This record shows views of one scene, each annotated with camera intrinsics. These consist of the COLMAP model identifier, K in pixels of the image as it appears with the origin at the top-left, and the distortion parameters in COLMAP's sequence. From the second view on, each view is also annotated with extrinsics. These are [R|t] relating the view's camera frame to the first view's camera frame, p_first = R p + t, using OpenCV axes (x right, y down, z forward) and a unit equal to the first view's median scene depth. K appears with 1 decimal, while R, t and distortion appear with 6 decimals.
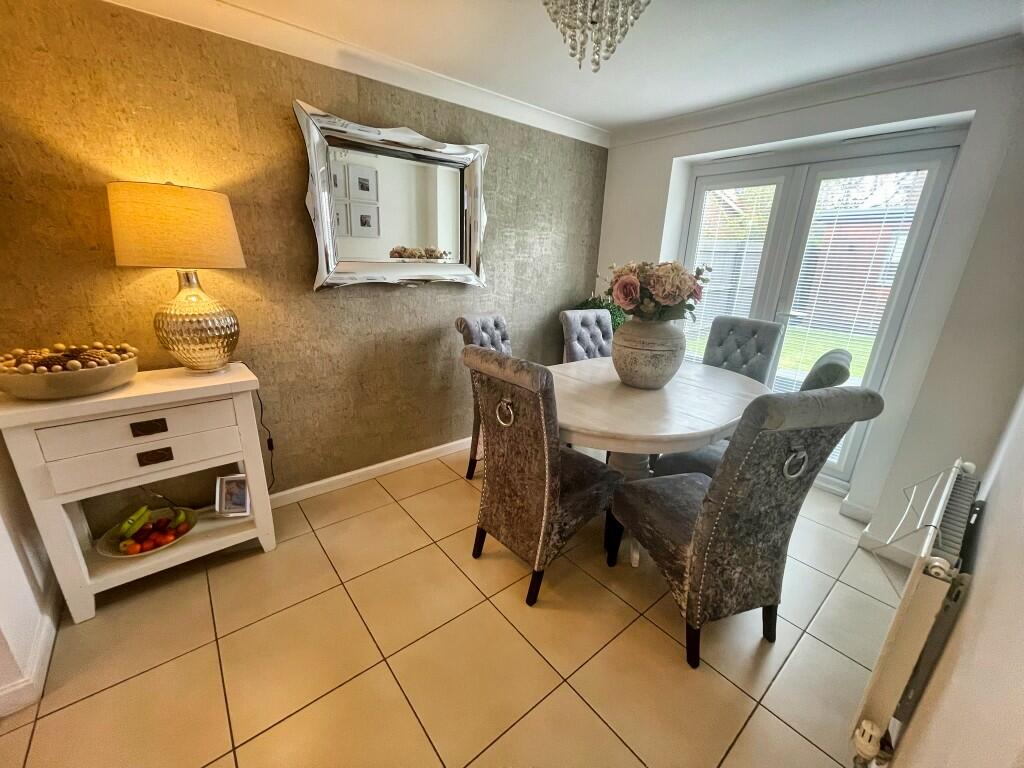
lens RADIAL K [[408.1, 0, 508.8], [0, 408.1, 388.9], [0, 0, 1]] dist [-0.001566, -0.000168]
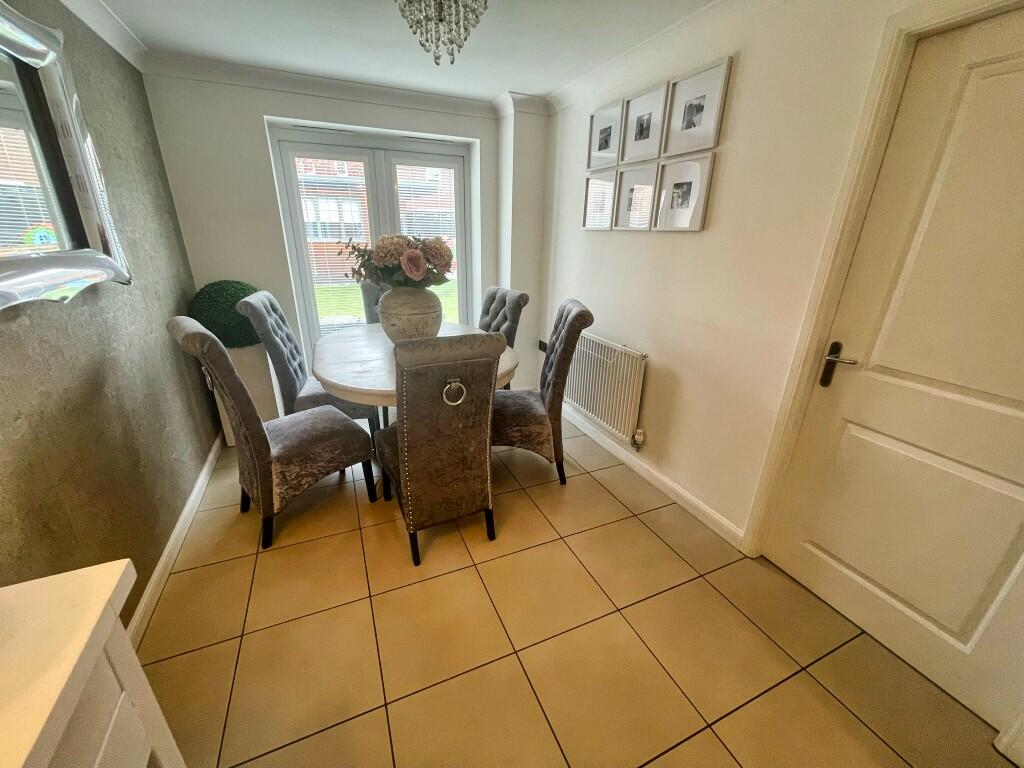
lens RADIAL K [[408.1, 0, 508.8], [0, 408.1, 388.9], [0, 0, 1]] dist [-0.001566, -0.000168]
pose [[0.266830, -0.373309, 0.888506, -0.533142], [0.294775, 0.909361, 0.293547, -0.125747], [-0.917556, 0.183582, 0.352687, 0.315557]]
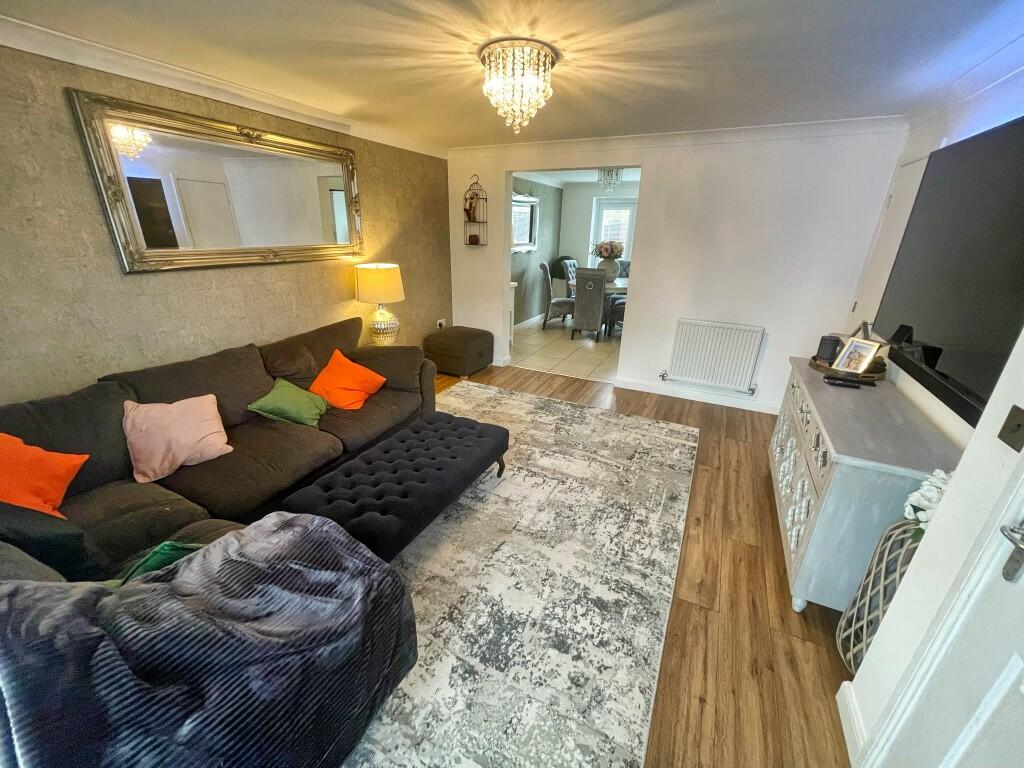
lens RADIAL K [[408.1, 0, 508.8], [0, 408.1, 388.9], [0, 0, 1]] dist [-0.001566, -0.000168]
pose [[0.913802, -0.160342, 0.373169, -1.321753], [0.136472, 0.986573, 0.089719, 0.329943], [-0.382545, -0.031058, 0.923415, -1.273476]]
